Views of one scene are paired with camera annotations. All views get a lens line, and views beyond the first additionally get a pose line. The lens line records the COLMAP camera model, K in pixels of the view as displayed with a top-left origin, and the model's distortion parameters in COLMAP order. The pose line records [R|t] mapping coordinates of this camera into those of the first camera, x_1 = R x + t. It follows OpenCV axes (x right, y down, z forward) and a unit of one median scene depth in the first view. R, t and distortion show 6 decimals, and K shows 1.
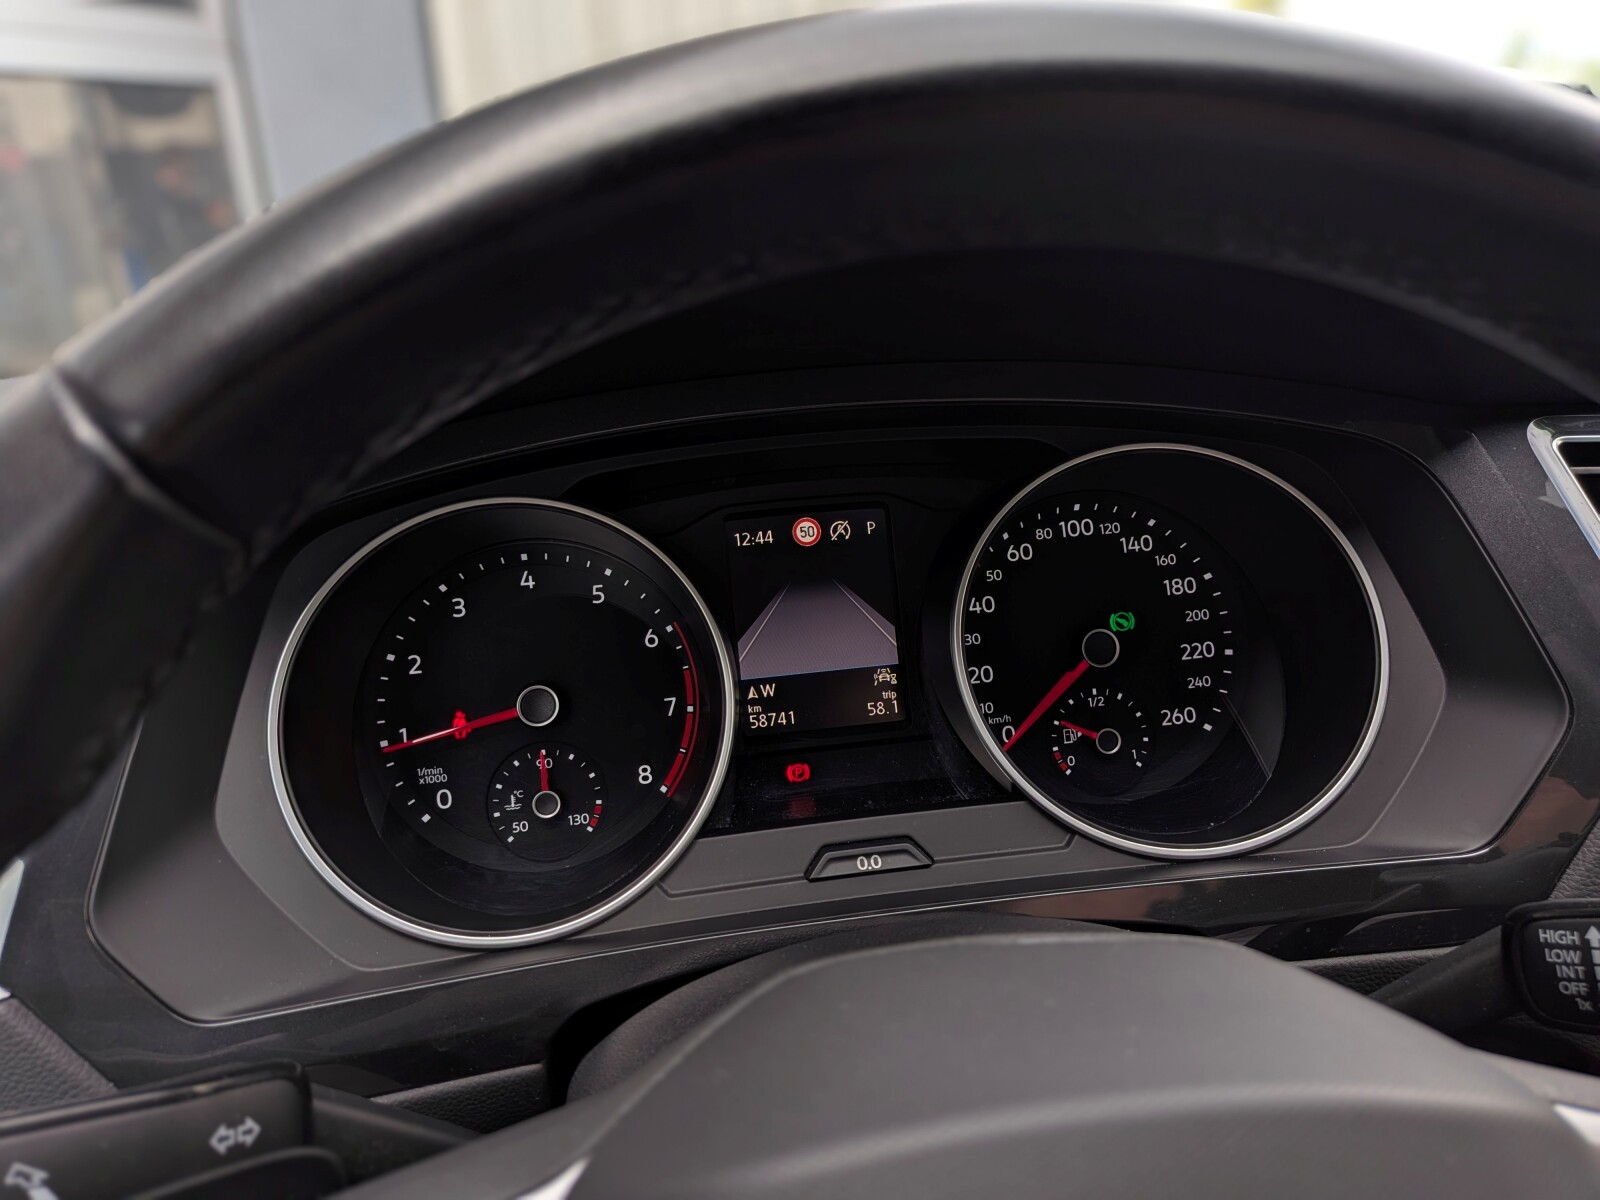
lens RADIAL K [[1175.0, 0, 795.6], [0, 1175.0, 574.9], [0, 0, 1]] dist [0.055631, -0.112820]
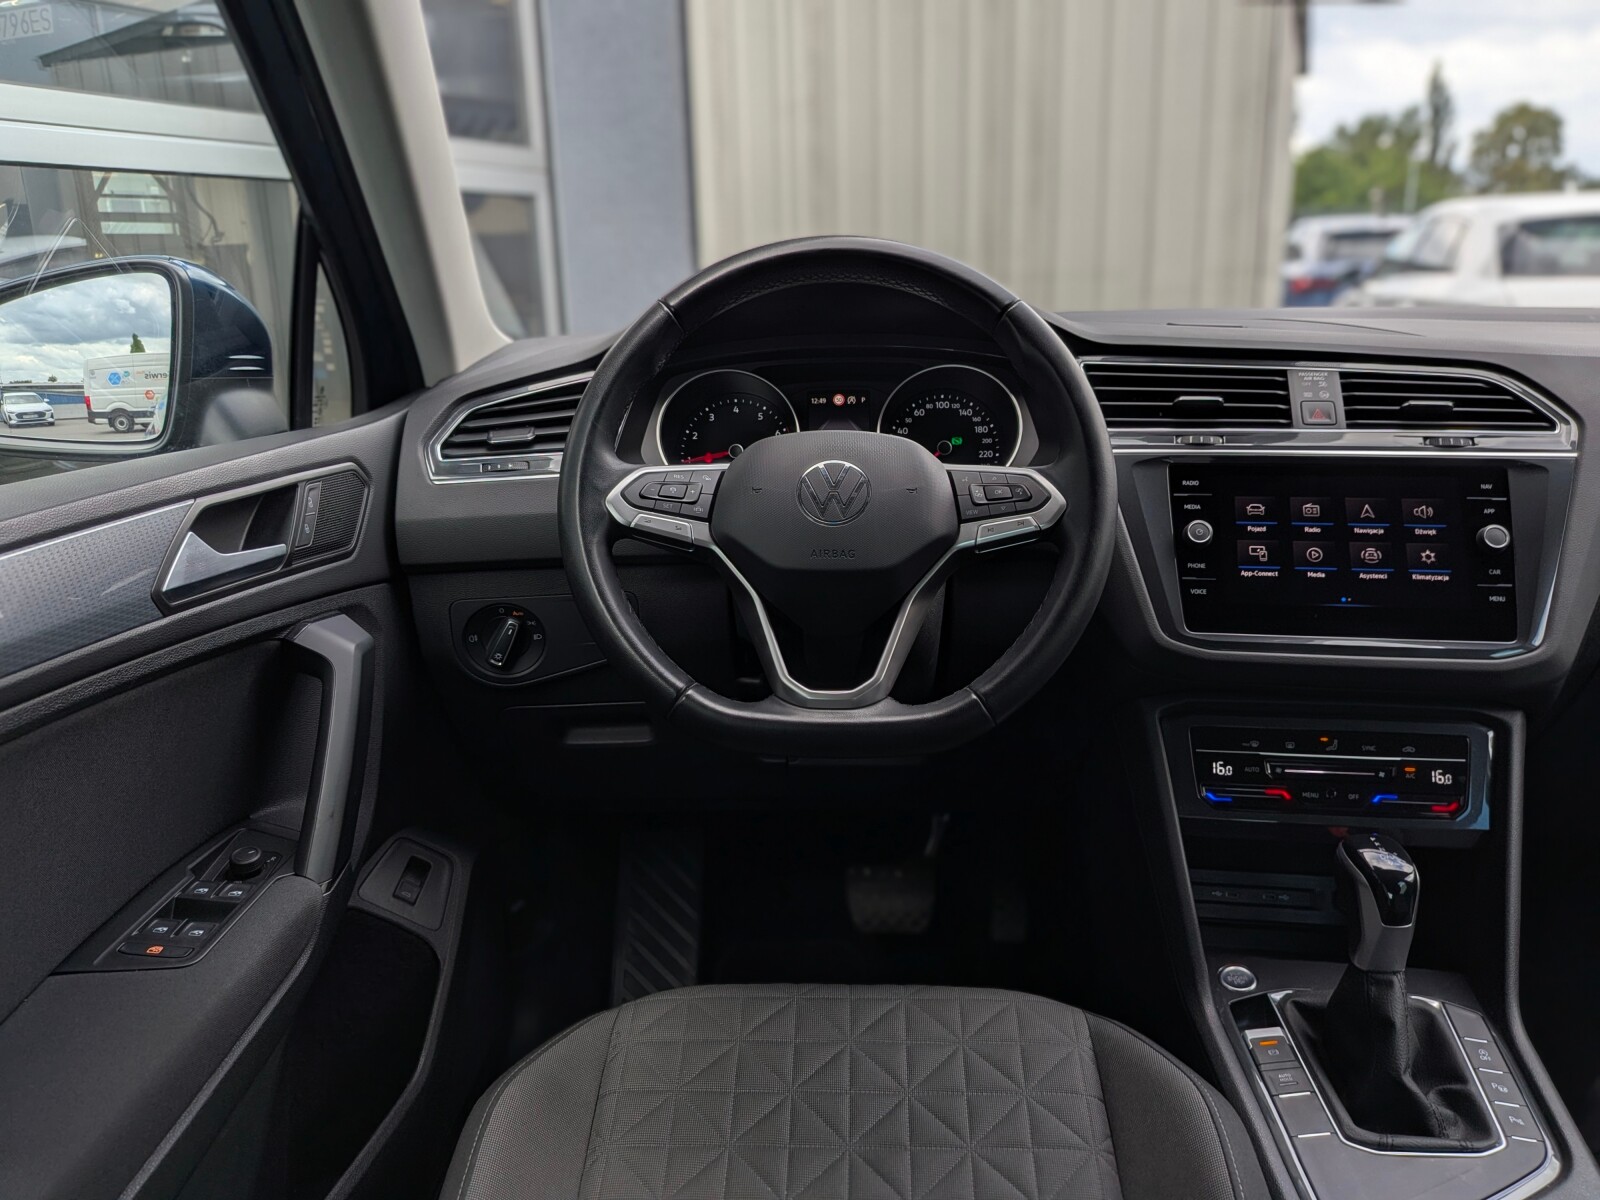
lens RADIAL K [[1175.0, 0, 797.4], [0, 1175.0, 592.9], [0, 0, 1]] dist [0.055631, -0.112820]
pose [[0.983468, 0.072768, -0.165817, 0.396683], [-0.083273, 0.994878, -0.057300, 0.566645], [0.160798, 0.070160, 0.984490, -1.635879]]
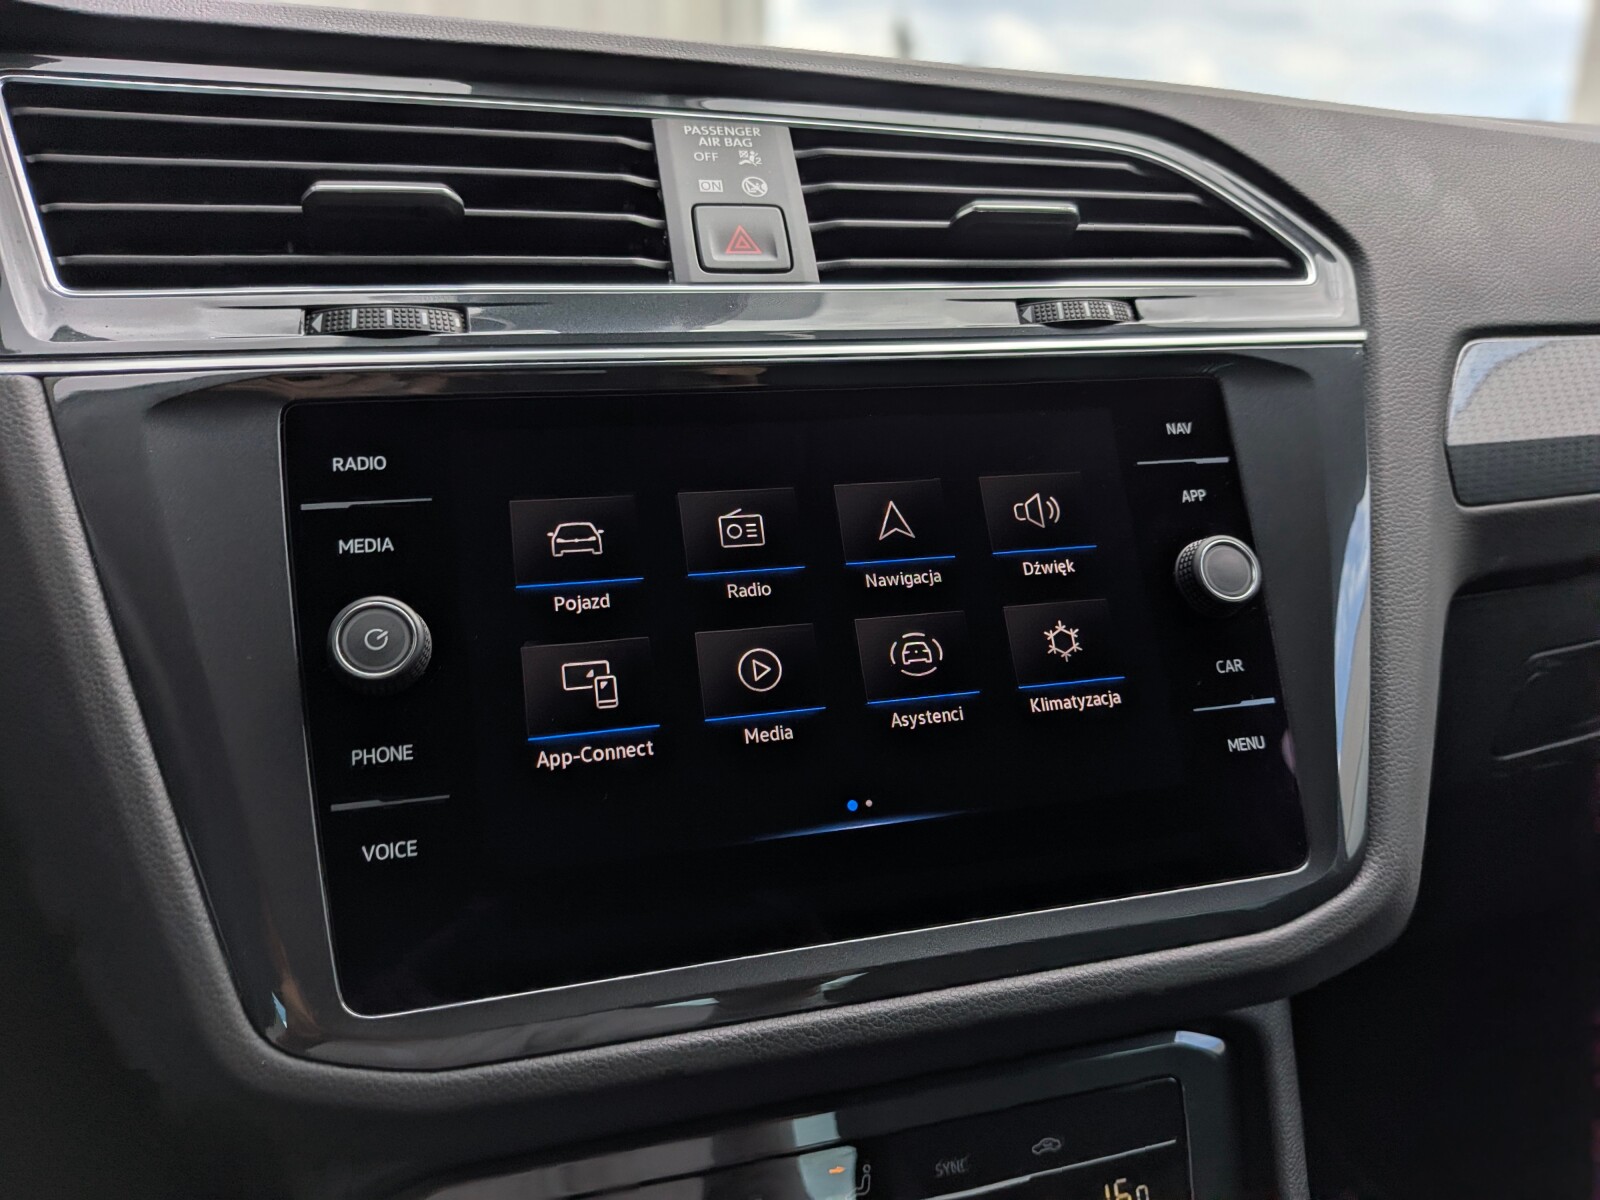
lens RADIAL K [[1175.0, 0, 836.4], [0, 1175.0, 595.8], [0, 0, 1]] dist [0.055631, -0.112820]
pose [[0.971313, -0.026404, 0.236336, 0.860553], [0.031543, 0.999340, -0.017989, 0.254257], [-0.235705, 0.024928, 0.971505, 0.014150]]
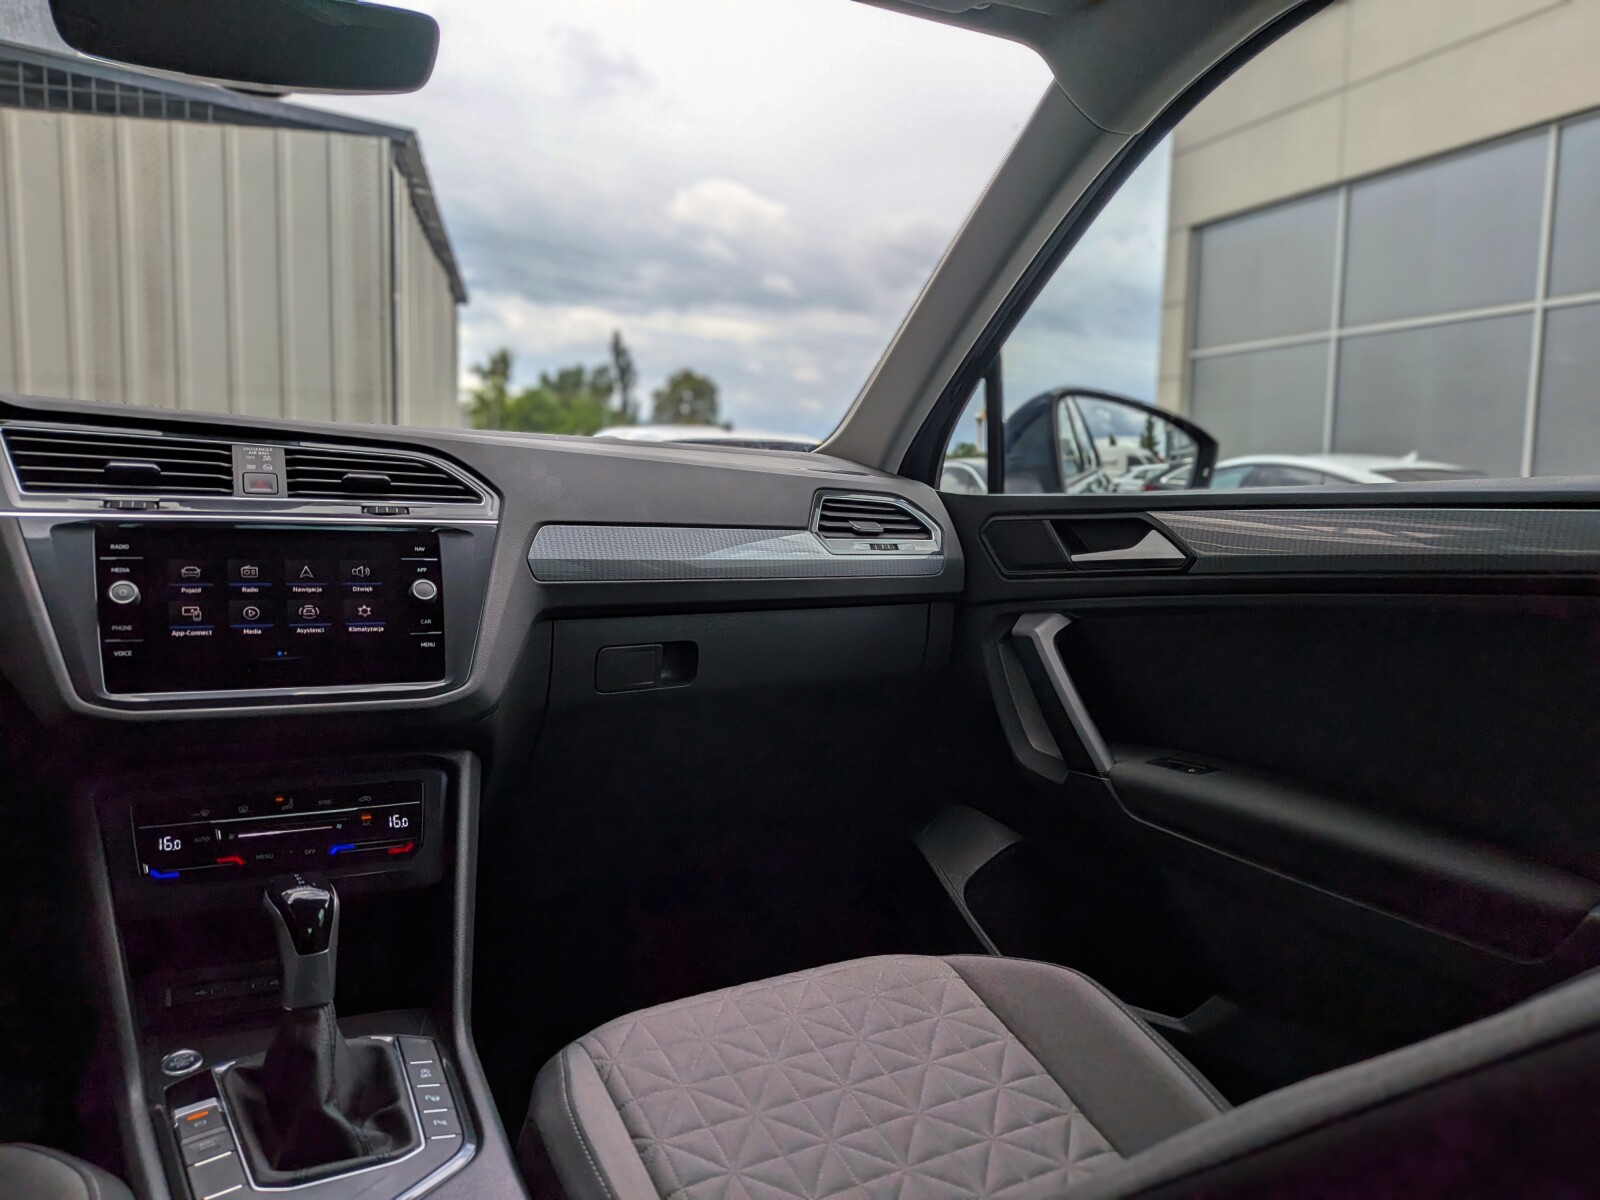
lens RADIAL K [[1175.0, 0, 808.4], [0, 1175.0, 605.6], [0, 0, 1]] dist [0.055631, -0.112820]
pose [[0.900547, 0.026818, 0.433932, 0.960264], [0.081448, 0.970018, -0.228980, 0.876264], [-0.427062, 0.241550, 0.871362, -1.708640]]
